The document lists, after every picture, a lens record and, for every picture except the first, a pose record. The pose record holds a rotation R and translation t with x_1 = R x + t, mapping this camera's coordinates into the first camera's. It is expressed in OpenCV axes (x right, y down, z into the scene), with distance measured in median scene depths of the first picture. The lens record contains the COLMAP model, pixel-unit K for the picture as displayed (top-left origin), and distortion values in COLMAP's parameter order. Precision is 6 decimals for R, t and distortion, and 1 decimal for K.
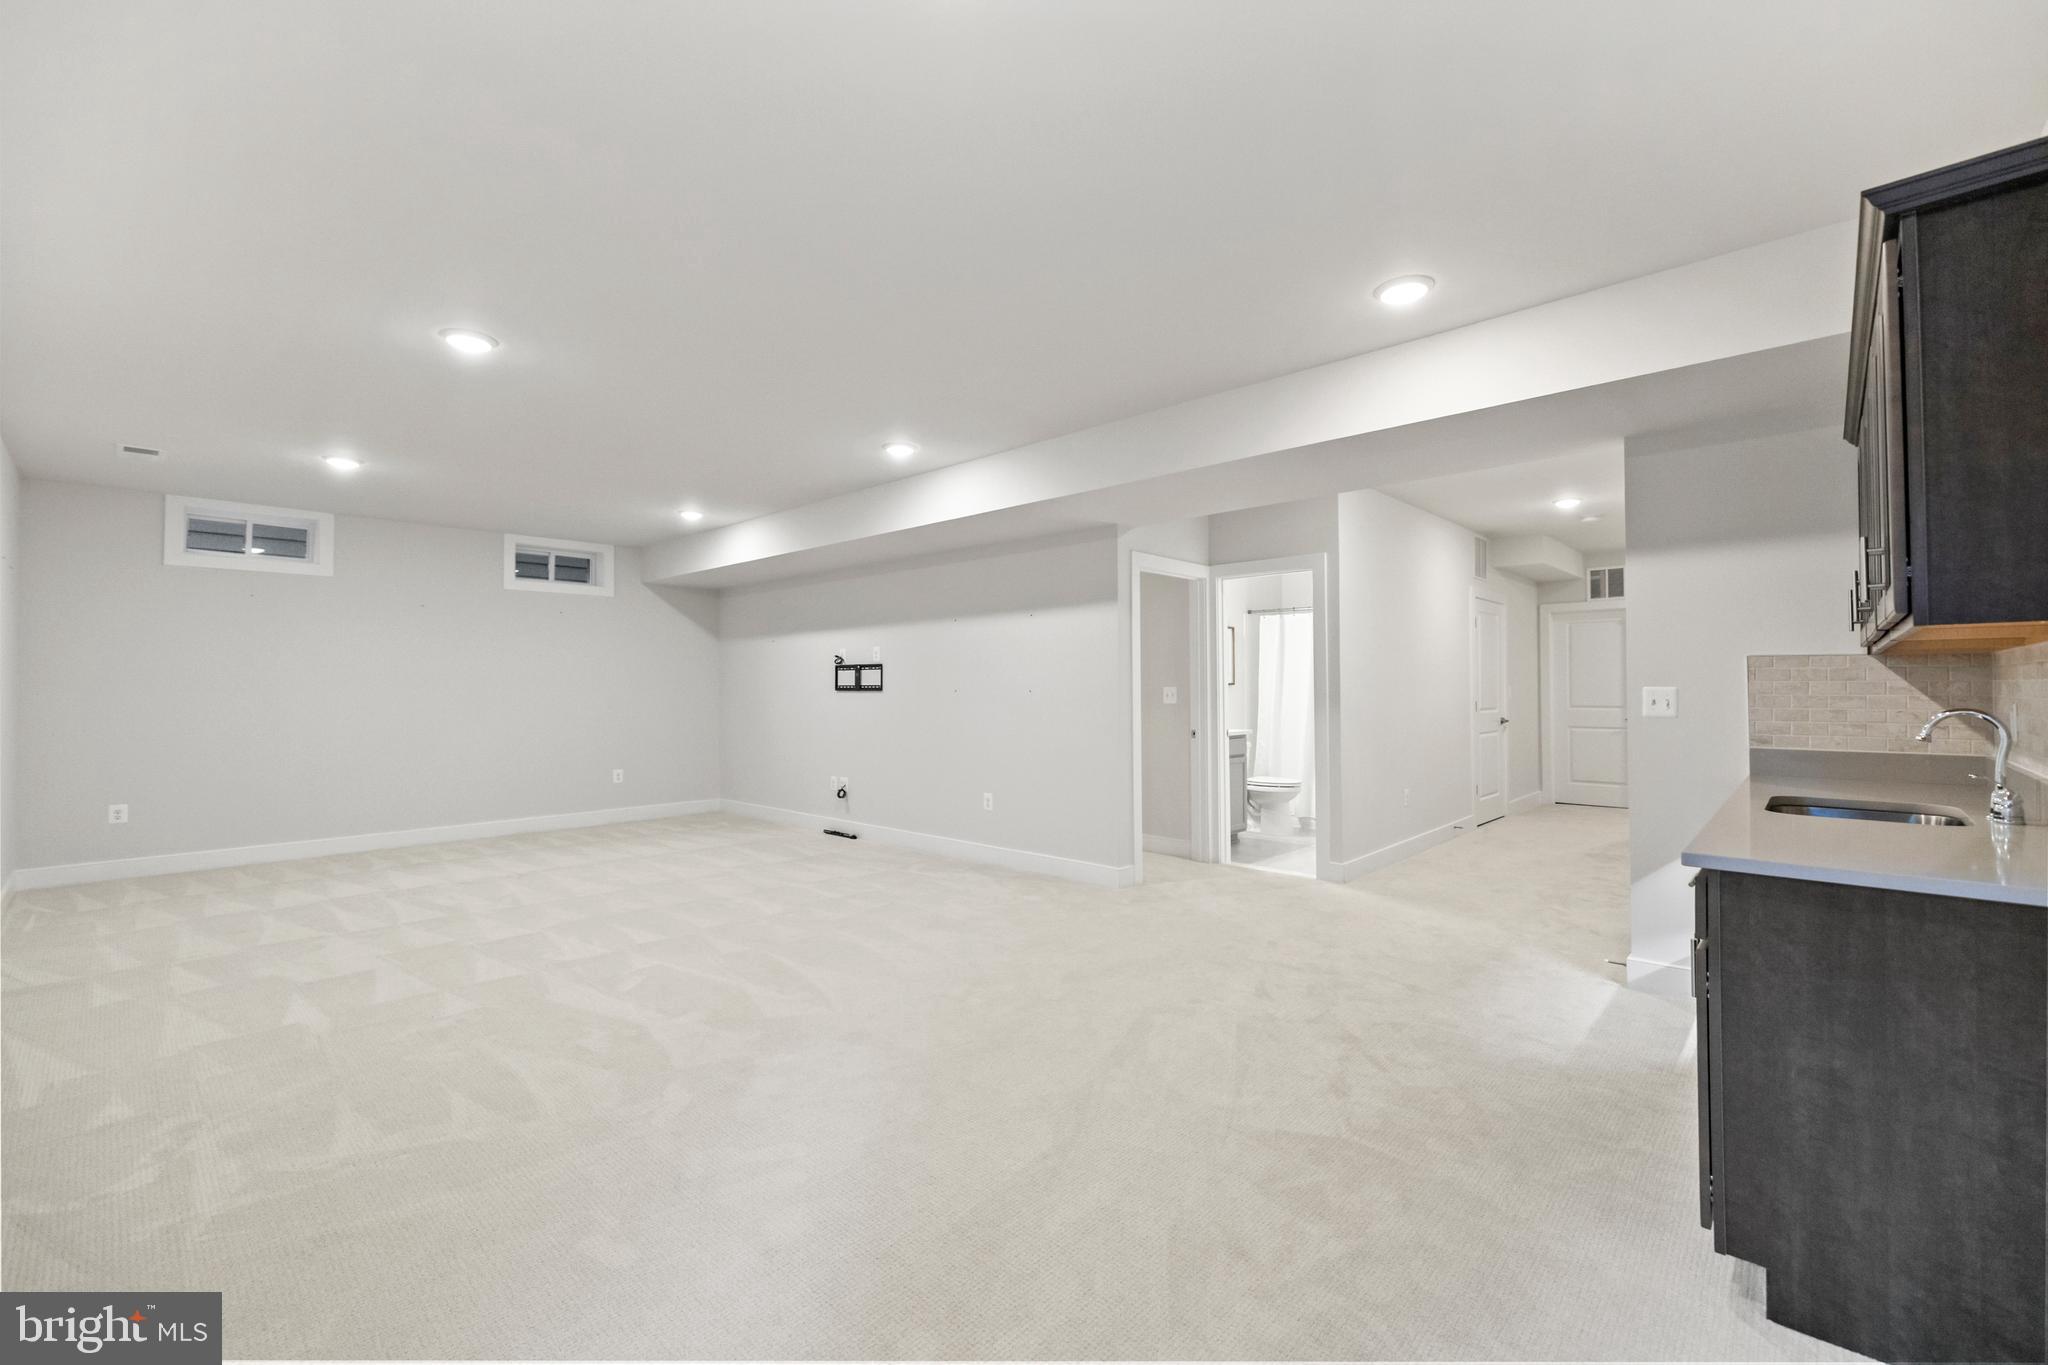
lens RADIAL K [[847.0, 0, 1024.0], [0, 847.0, 682.5], [0, 0, 1]] dist [0.001176, 0.000083]
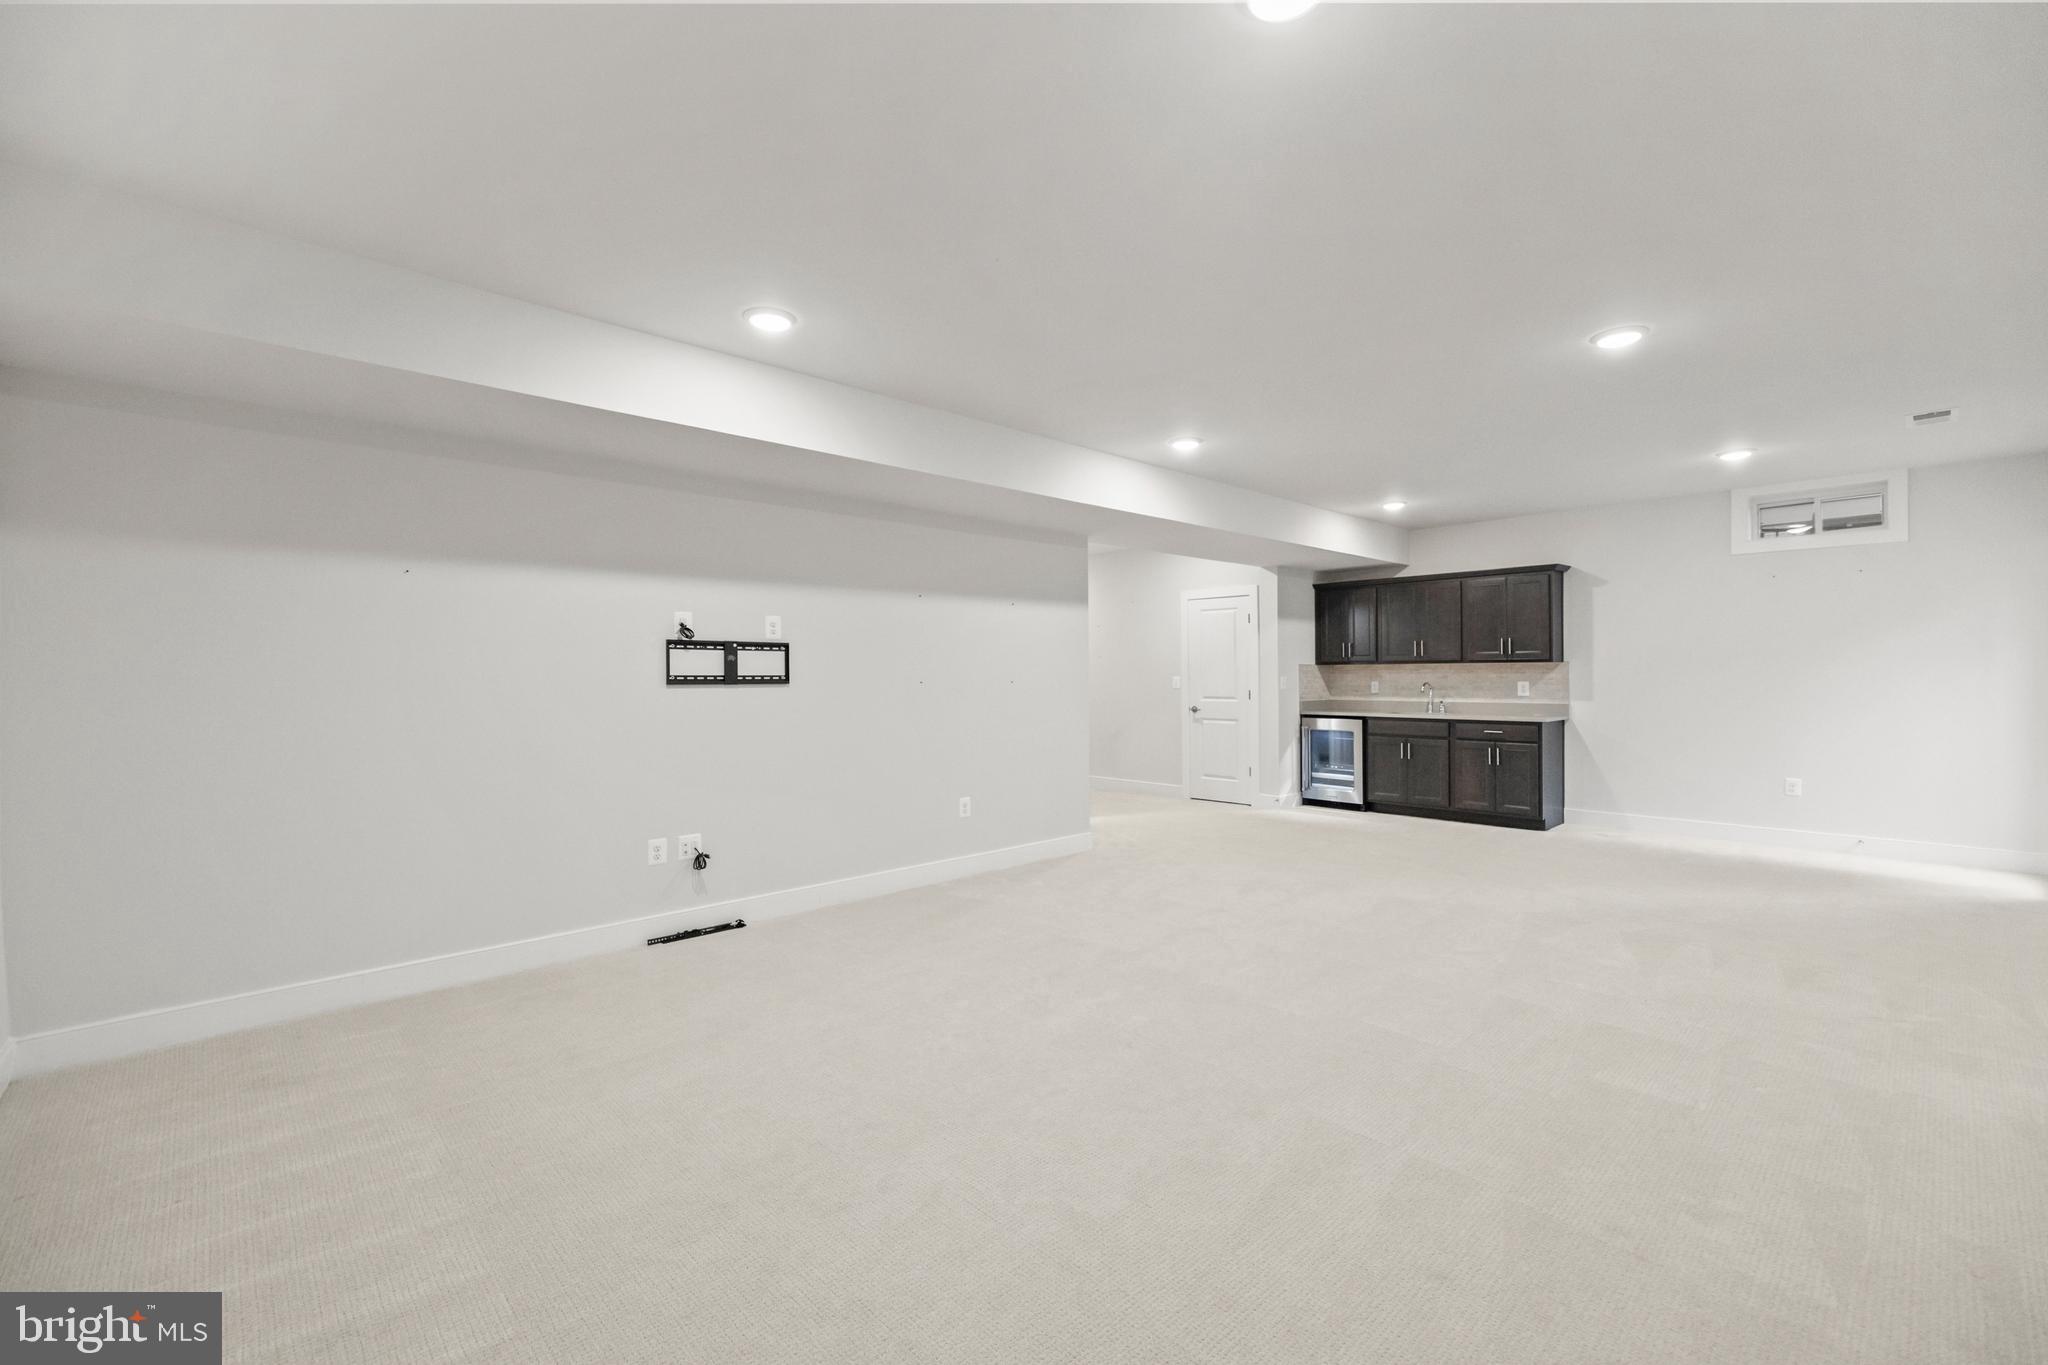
lens RADIAL K [[847.0, 0, 1024.0], [0, 847.0, 682.5], [0, 0, 1]] dist [0.001176, 0.000083]
pose [[0.079378, -0.001963, 0.996843, -0.775186], [-0.000840, 0.999998, 0.002036, 0.006963], [-0.996844, -0.000999, 0.079376, 0.730280]]
